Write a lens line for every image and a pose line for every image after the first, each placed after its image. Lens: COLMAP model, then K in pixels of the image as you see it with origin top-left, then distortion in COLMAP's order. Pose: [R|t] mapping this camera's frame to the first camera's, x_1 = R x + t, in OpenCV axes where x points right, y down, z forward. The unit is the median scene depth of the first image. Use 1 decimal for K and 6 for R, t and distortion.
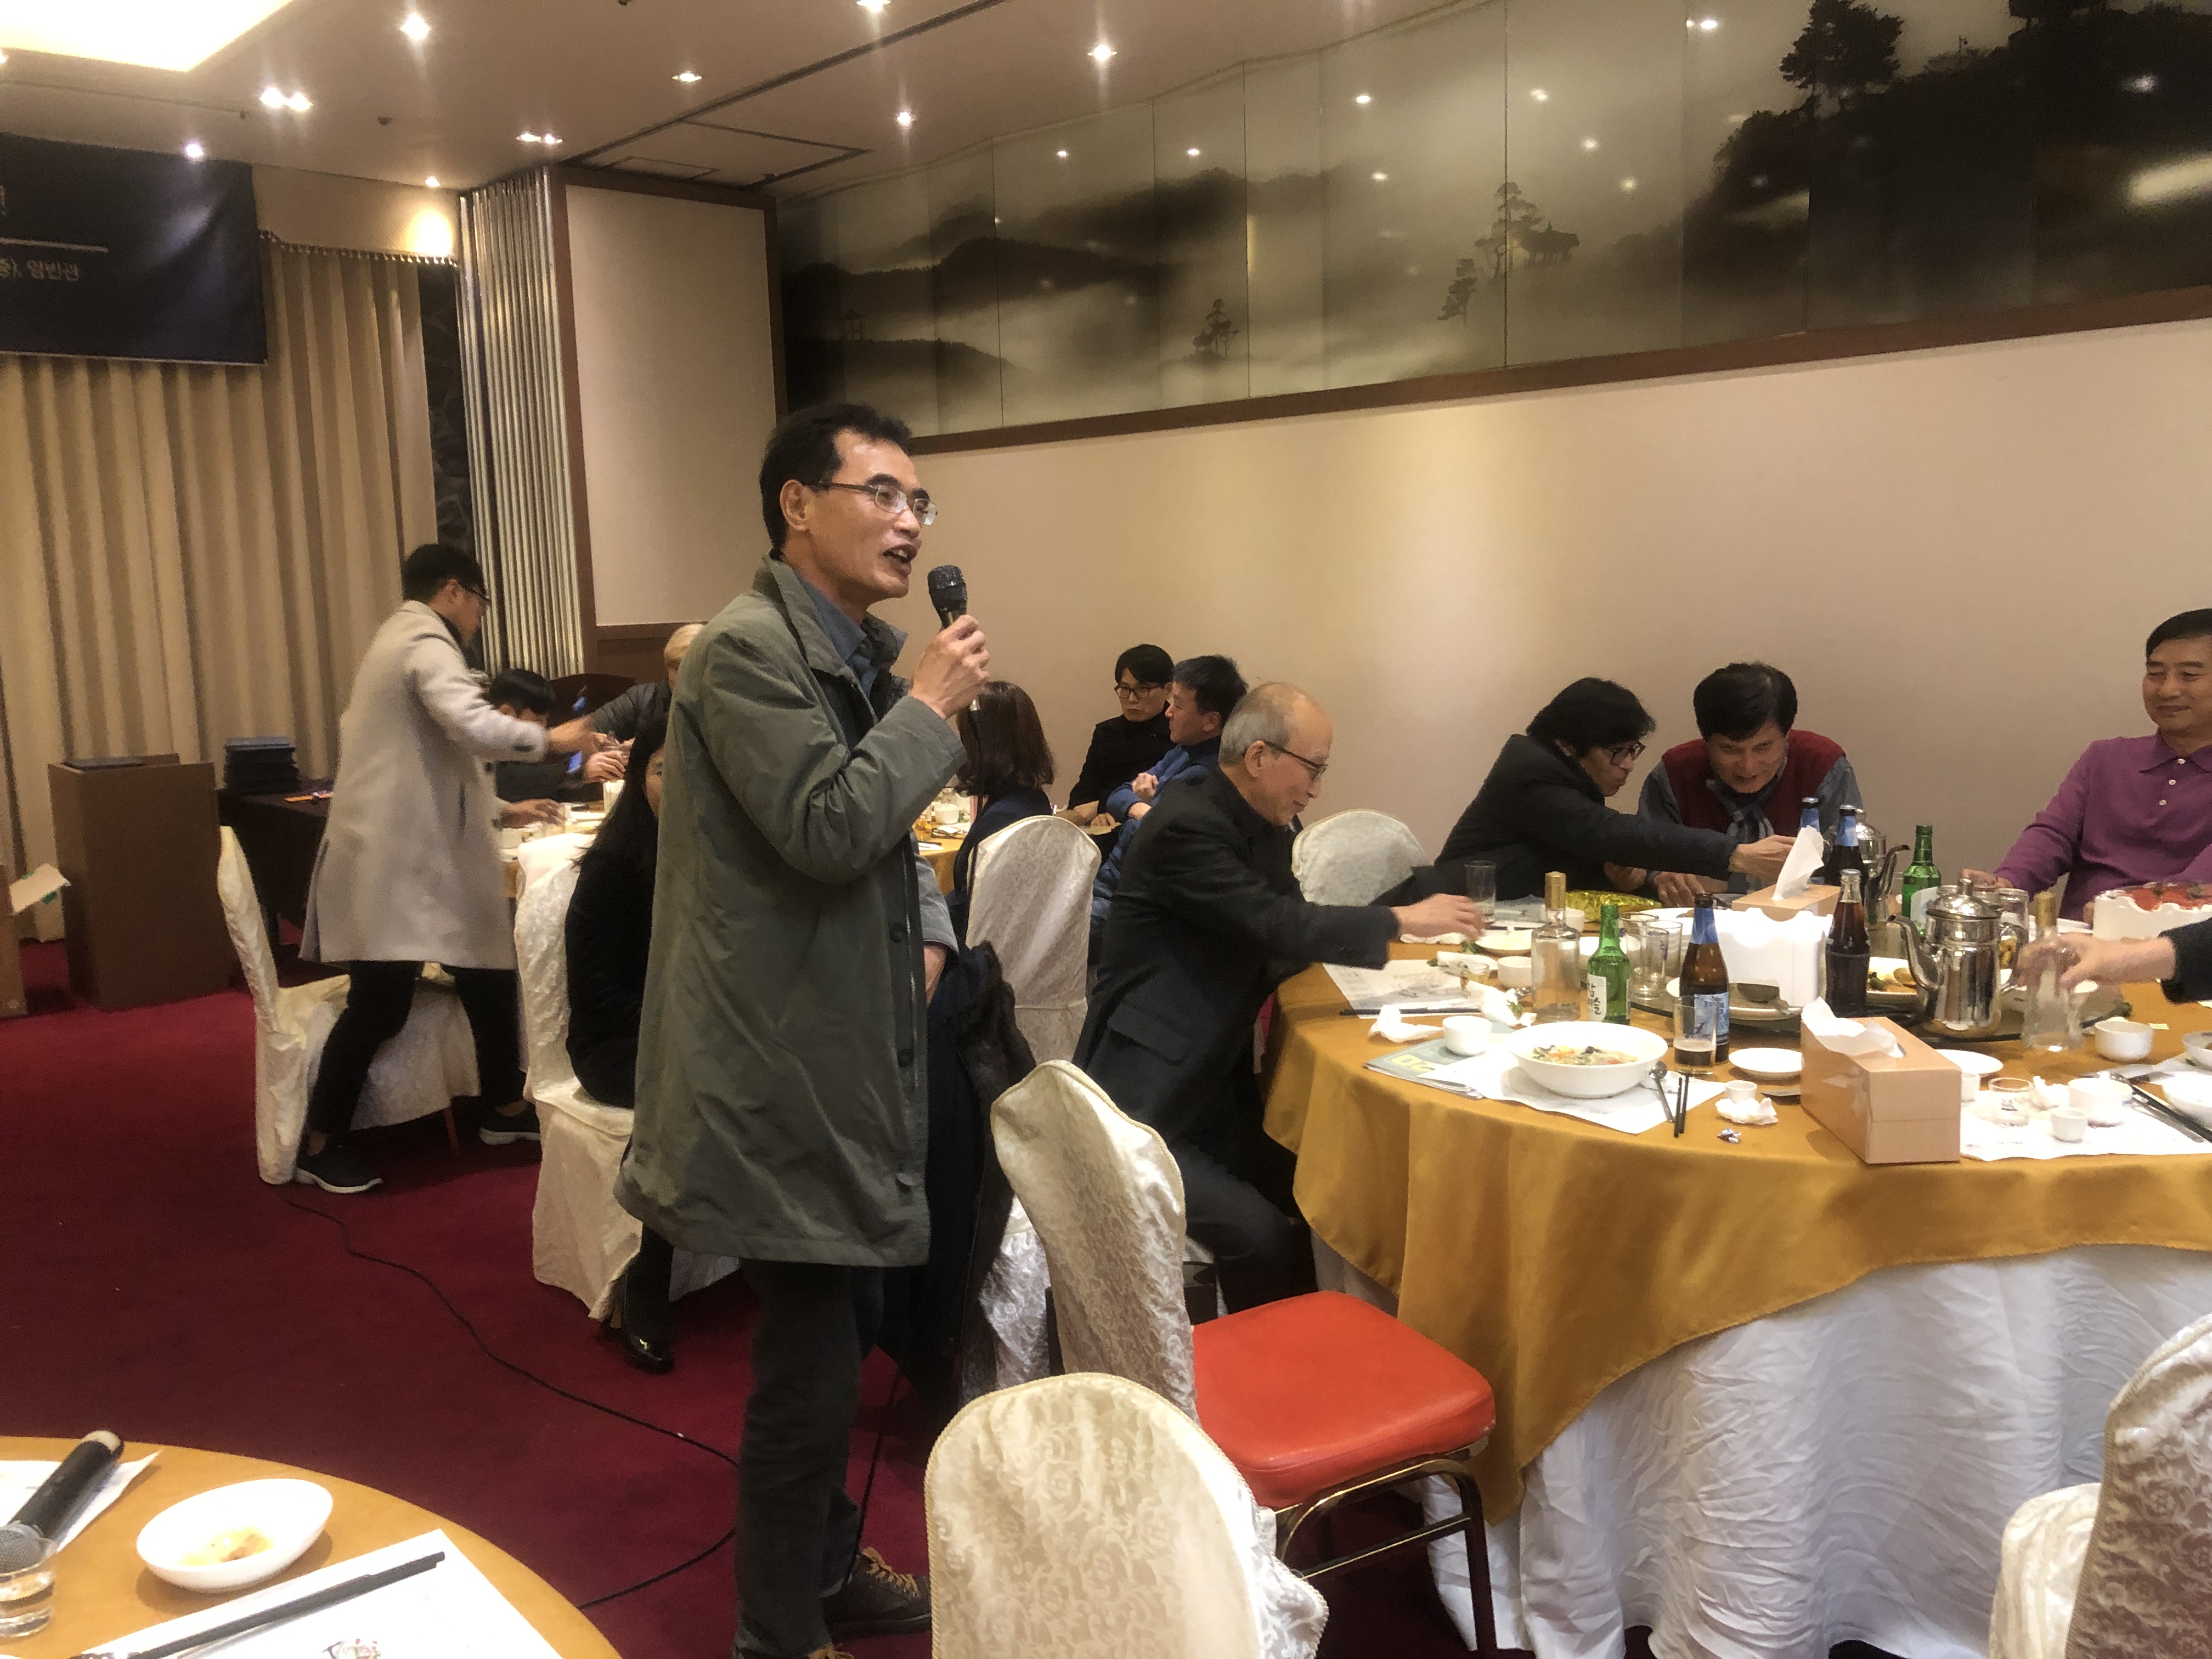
lens RADIAL K [[1767.0, 0, 1119.0], [0, 1767.0, 840.4], [0, 0, 1]] dist [0.030441, 0.001012]
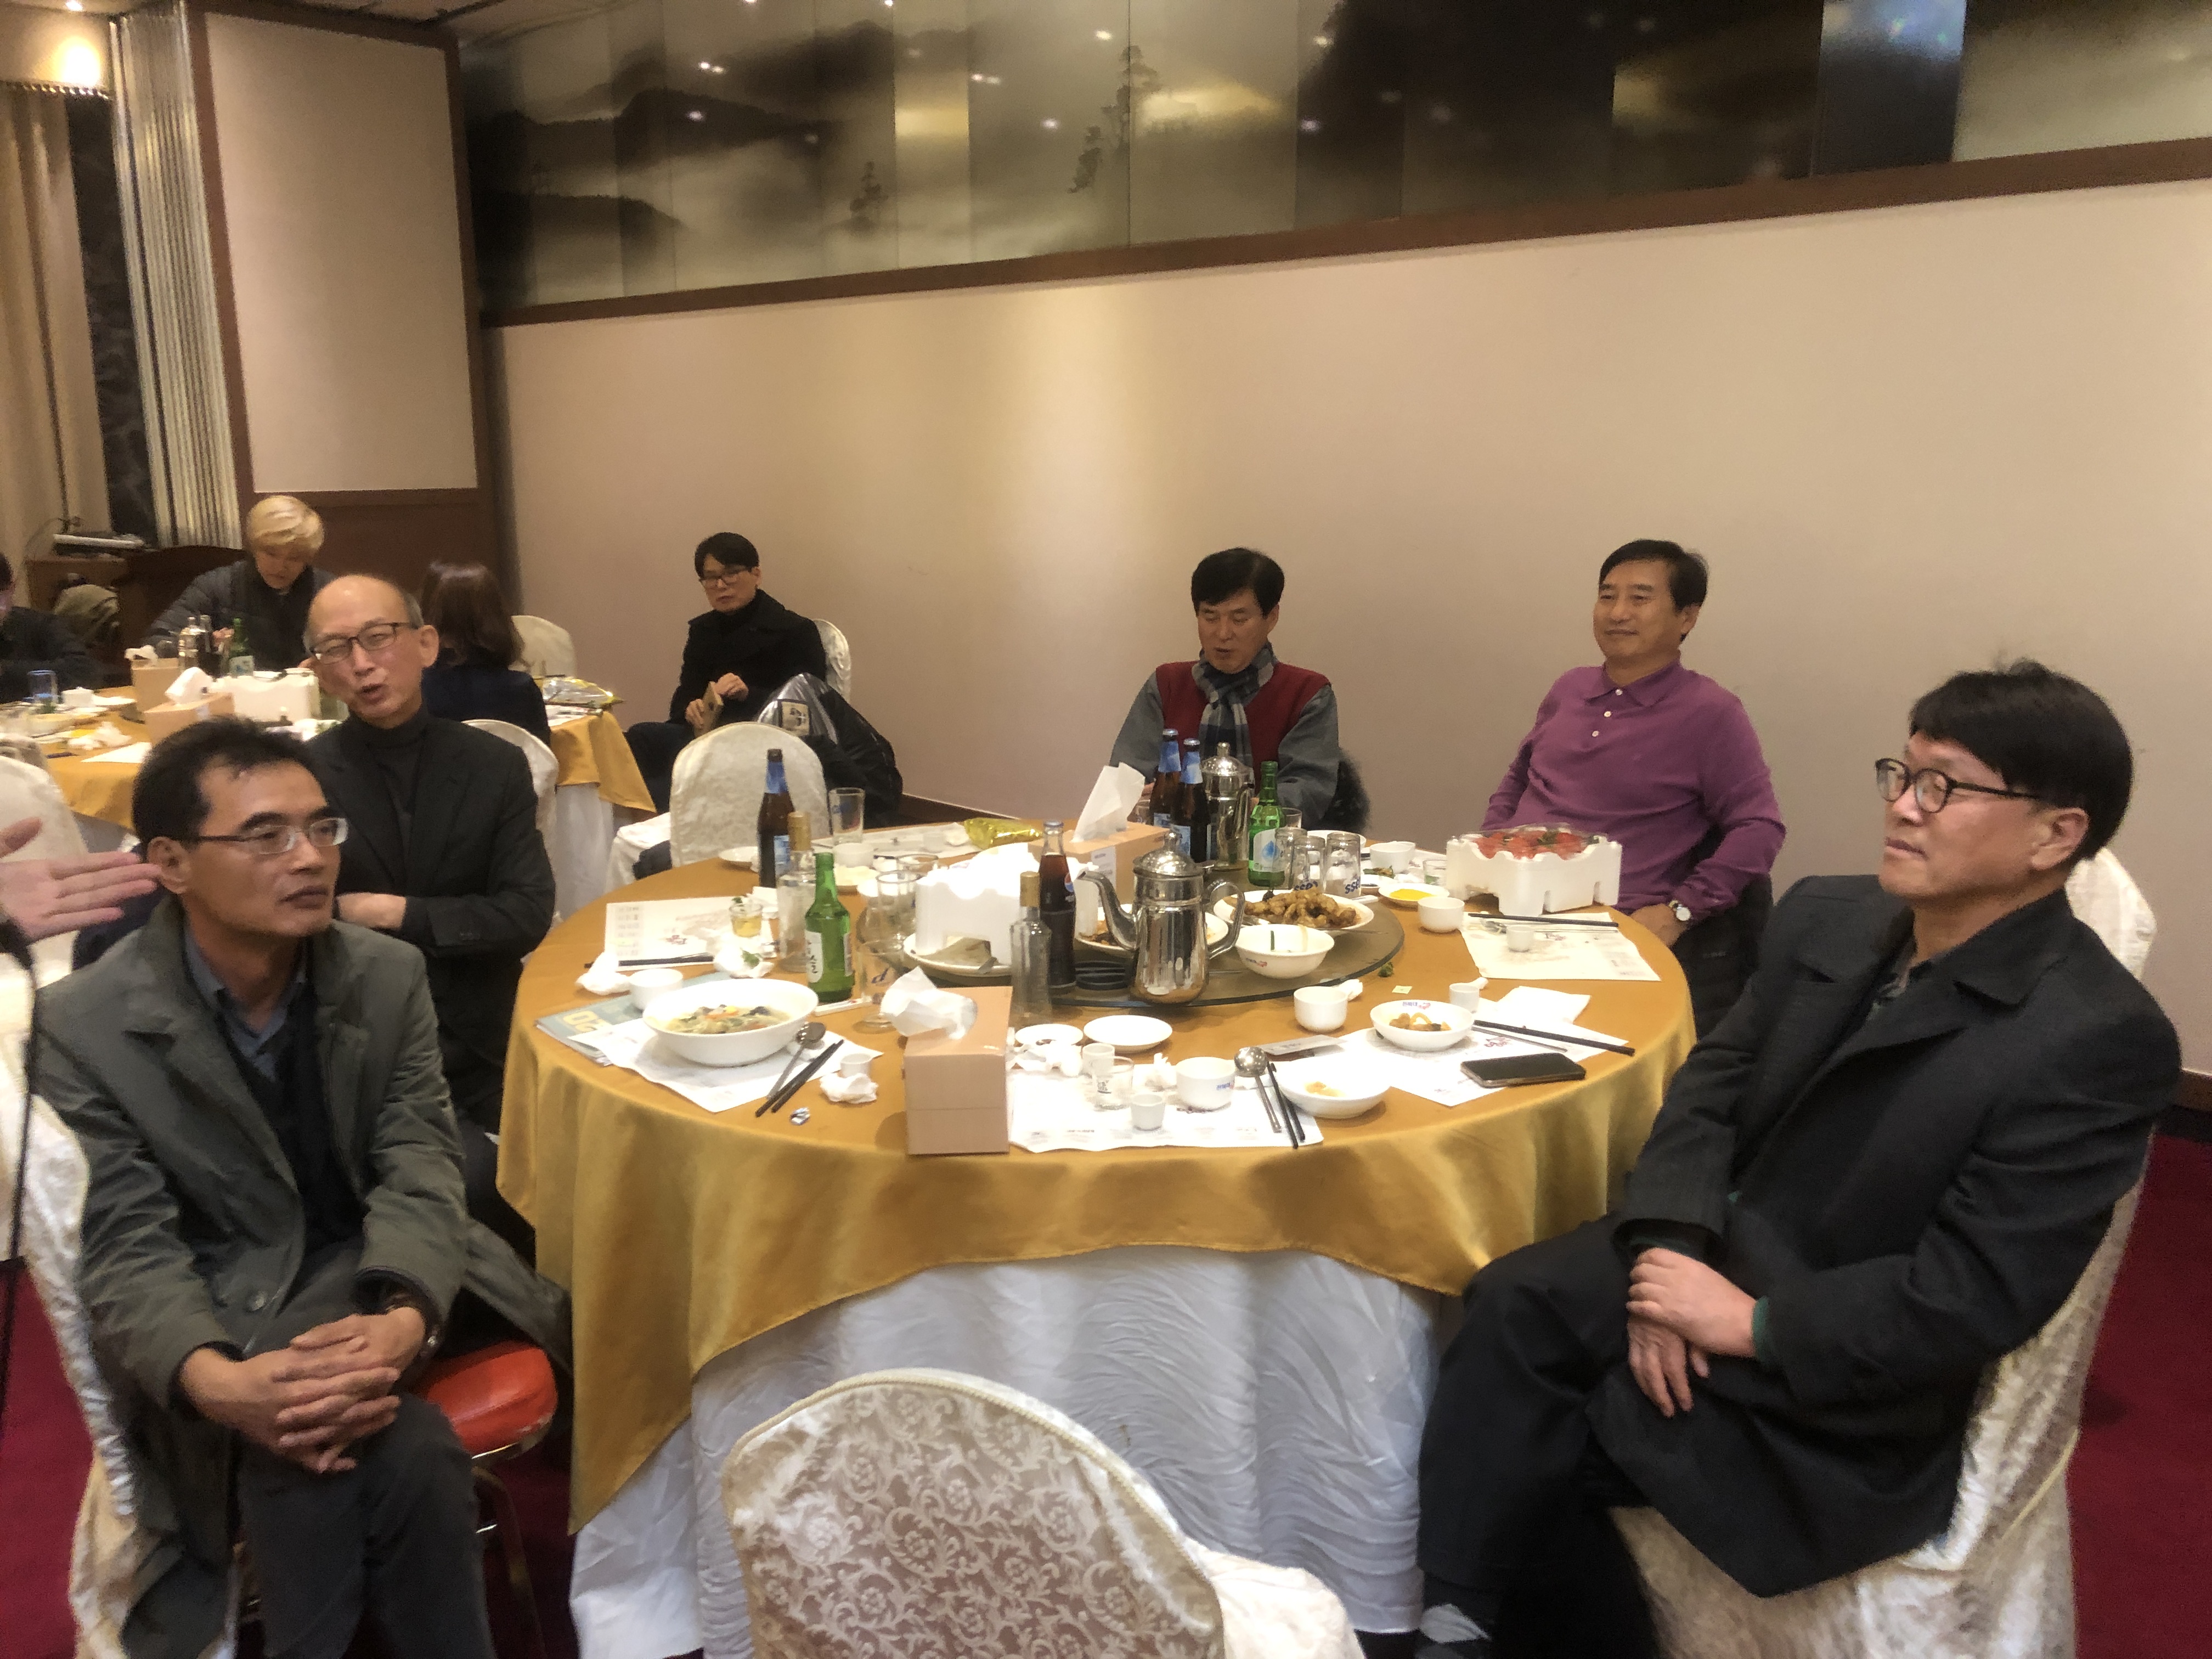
lens RADIAL K [[1809.6, 0, 1113.6], [0, 1809.6, 779.5], [0, 0, 1]] dist [0.010575, 0.014721]
pose [[0.998952, 0.017776, 0.042173, 0.165316], [-0.019092, 0.999337, 0.031009, -0.012687], [-0.041594, -0.031782, 0.998629, 0.031226]]
